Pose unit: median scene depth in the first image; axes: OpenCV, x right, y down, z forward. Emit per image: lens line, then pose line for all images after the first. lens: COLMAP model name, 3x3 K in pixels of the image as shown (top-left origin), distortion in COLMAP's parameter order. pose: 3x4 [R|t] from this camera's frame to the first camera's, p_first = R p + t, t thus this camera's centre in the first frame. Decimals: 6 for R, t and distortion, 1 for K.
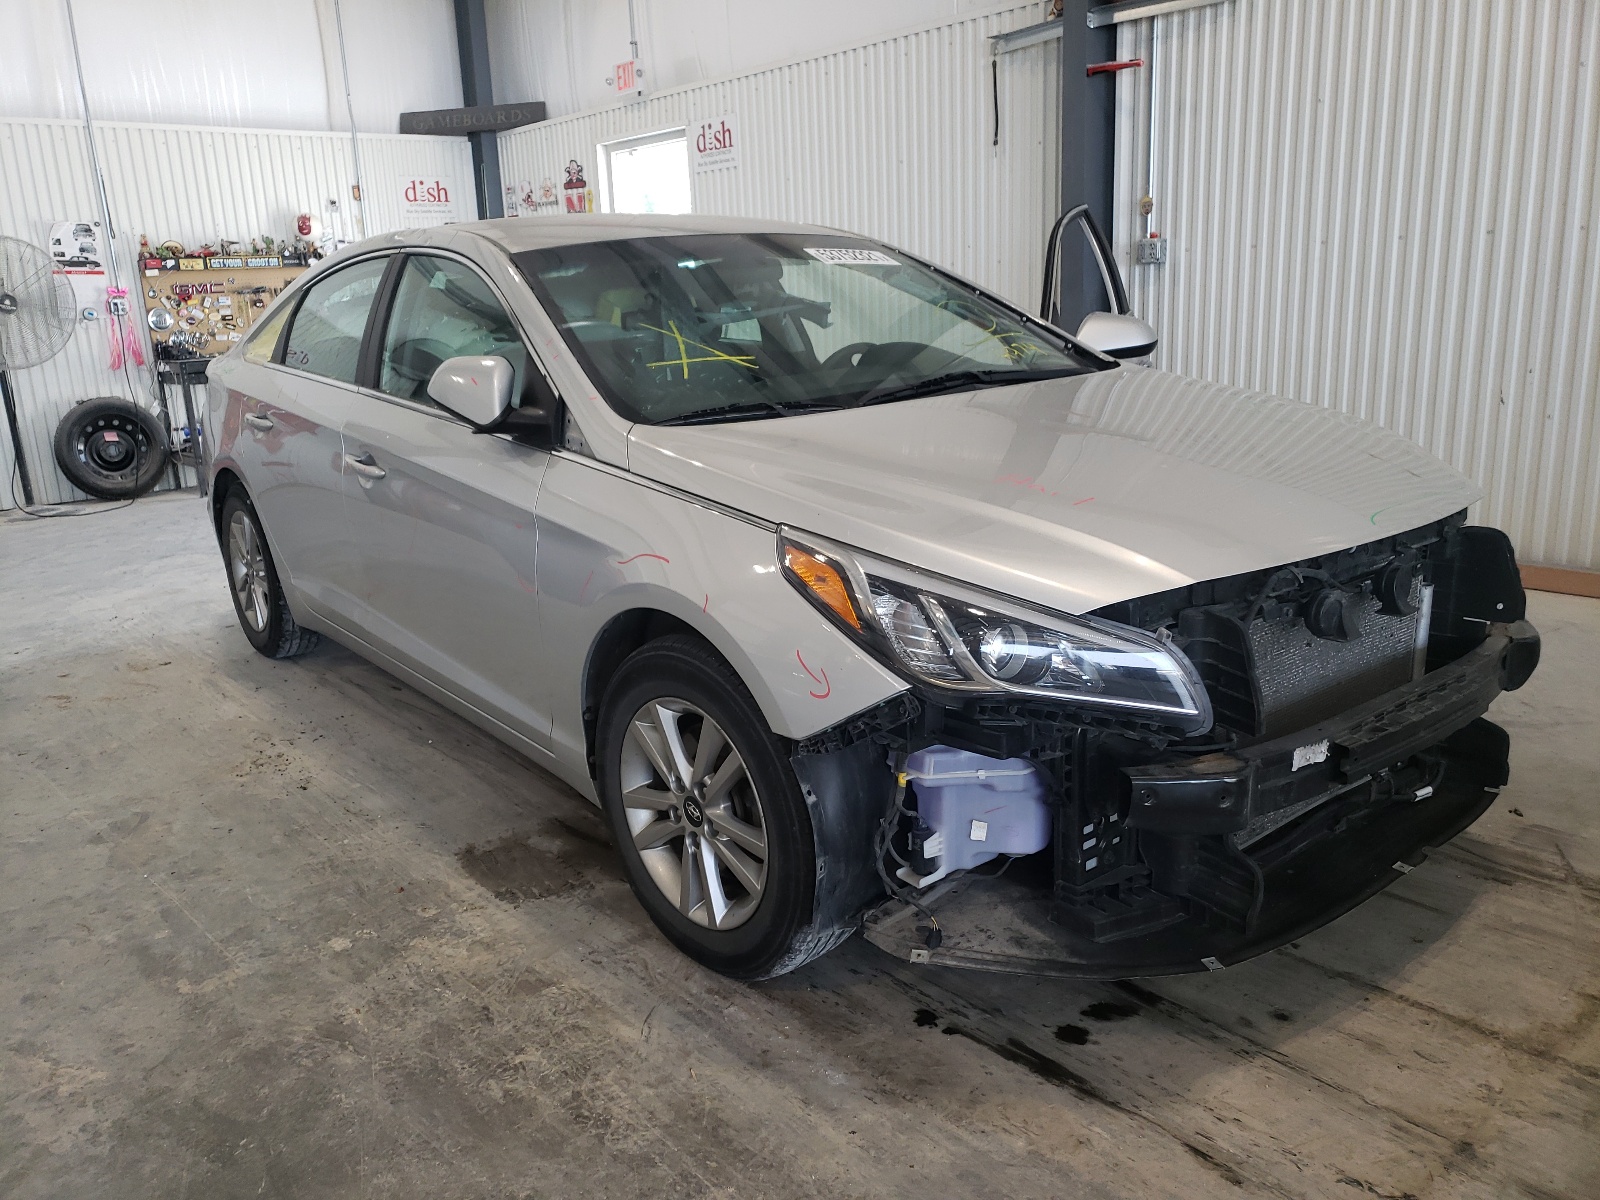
lens RADIAL K [[1243.0, 0, 793.4], [0, 1243.0, 576.6], [0, 0, 1]] dist [0.019156, -0.009181]
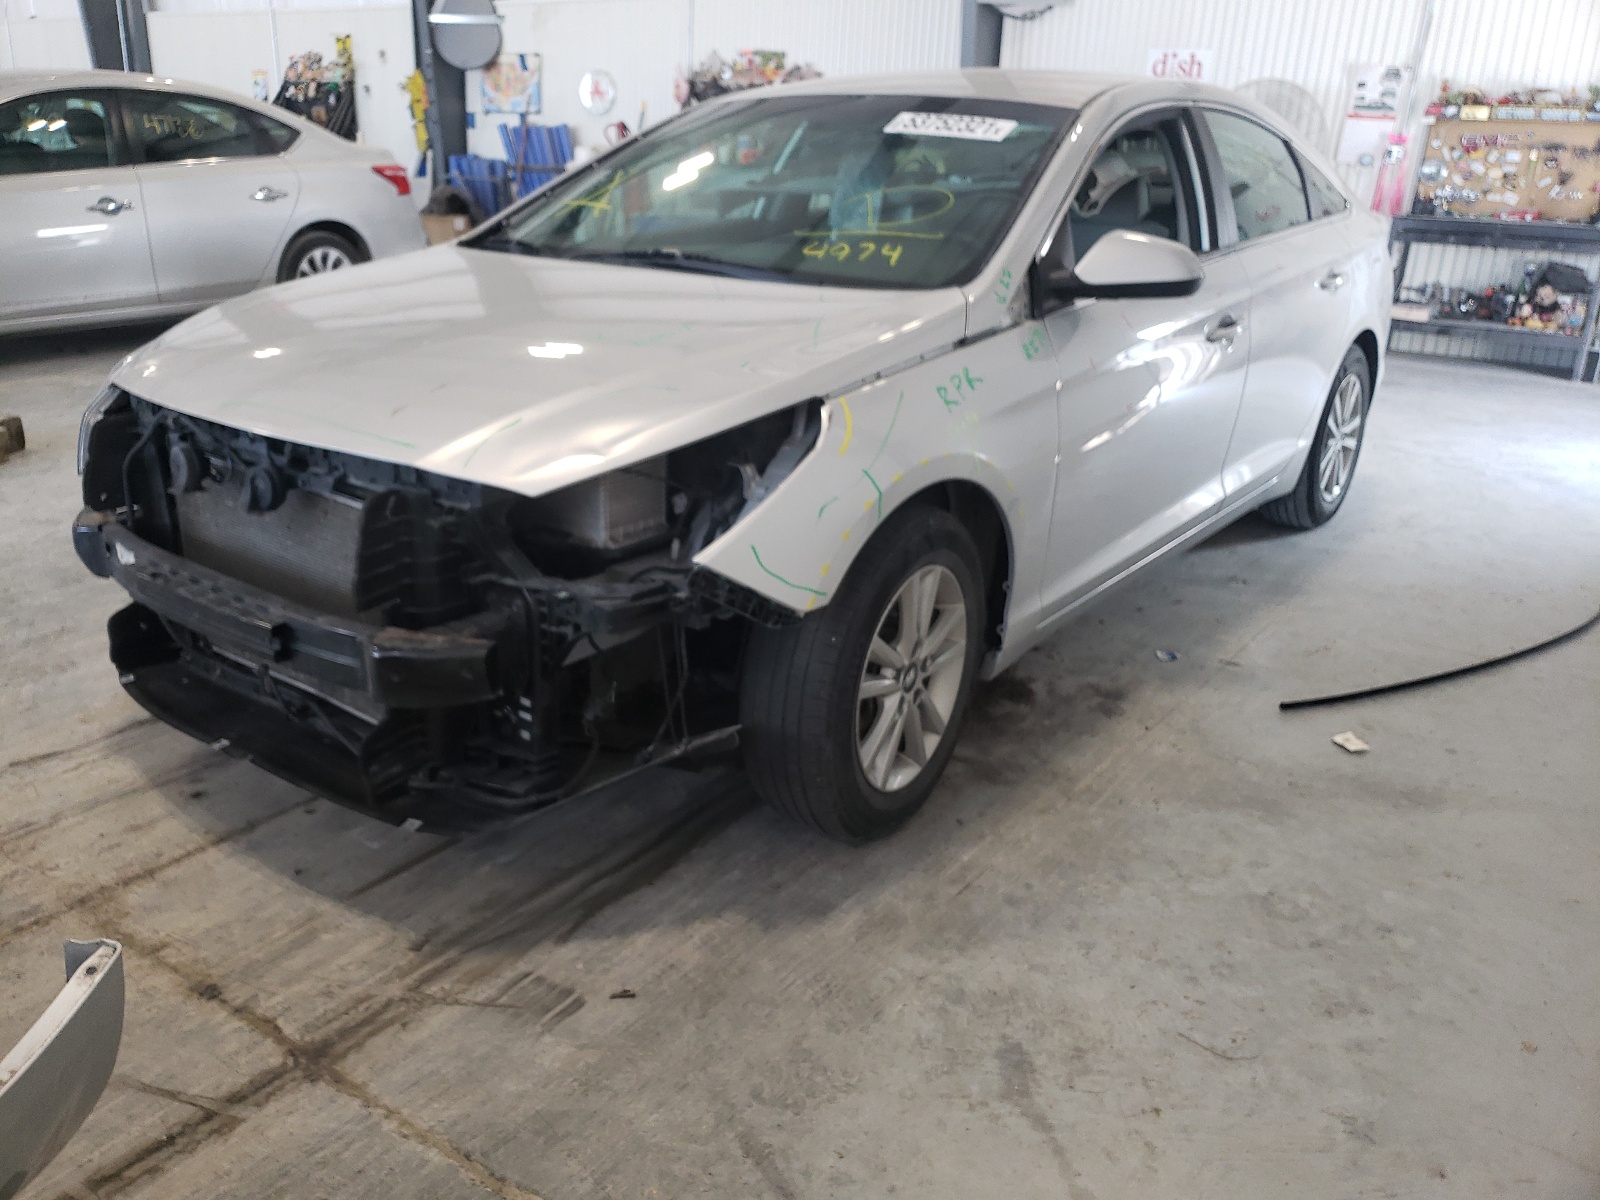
lens RADIAL K [[1243.0, 0, 788.9], [0, 1243.0, 629.8], [0, 0, 1]] dist [0.019156, -0.009181]
pose [[0.253584, 0.408080, -0.877021, 1.420435], [-0.269112, 0.900625, 0.341251, -0.324046], [0.929125, 0.149481, 0.338204, 1.030577]]
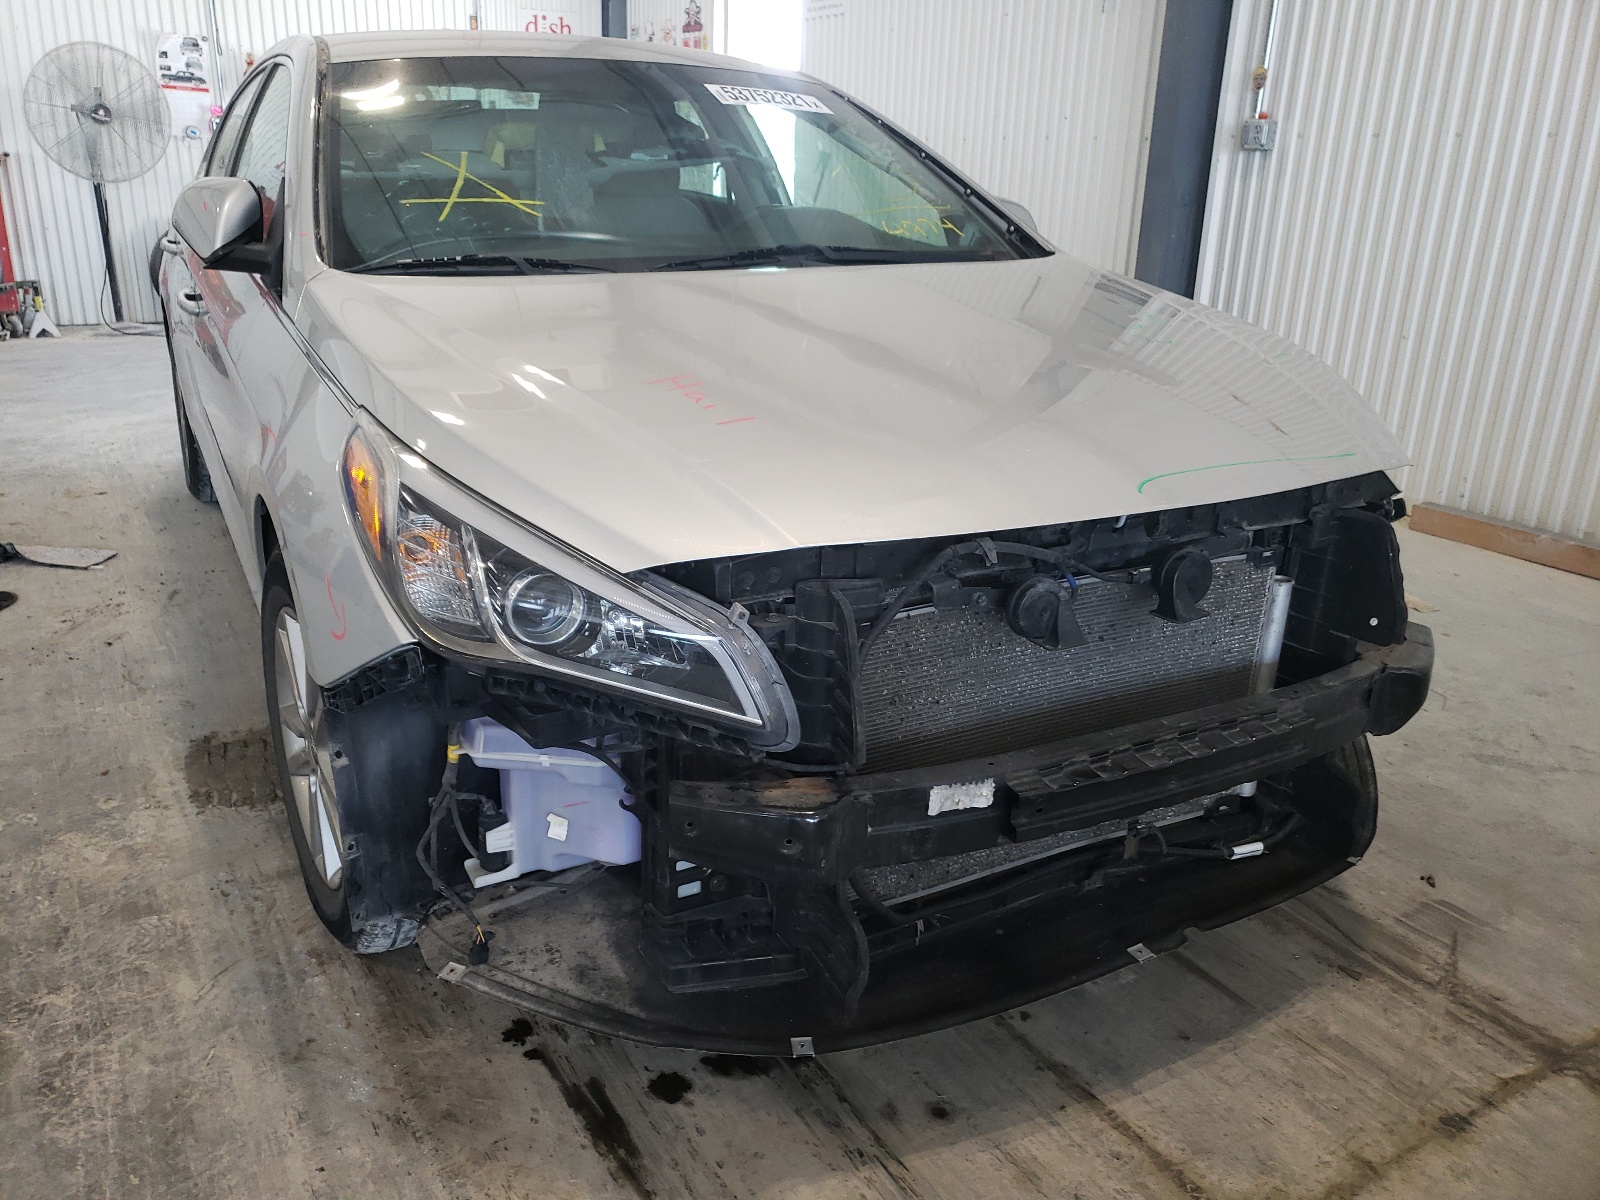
lens RADIAL K [[1243.0, 0, 792.9], [0, 1243.0, 595.6], [0, 0, 1]] dist [0.019156, -0.009181]
pose [[0.981864, 0.124176, -0.143262, 0.350204], [-0.108487, 0.987702, 0.112587, -0.039048], [0.155481, -0.095003, 0.983260, 0.239911]]
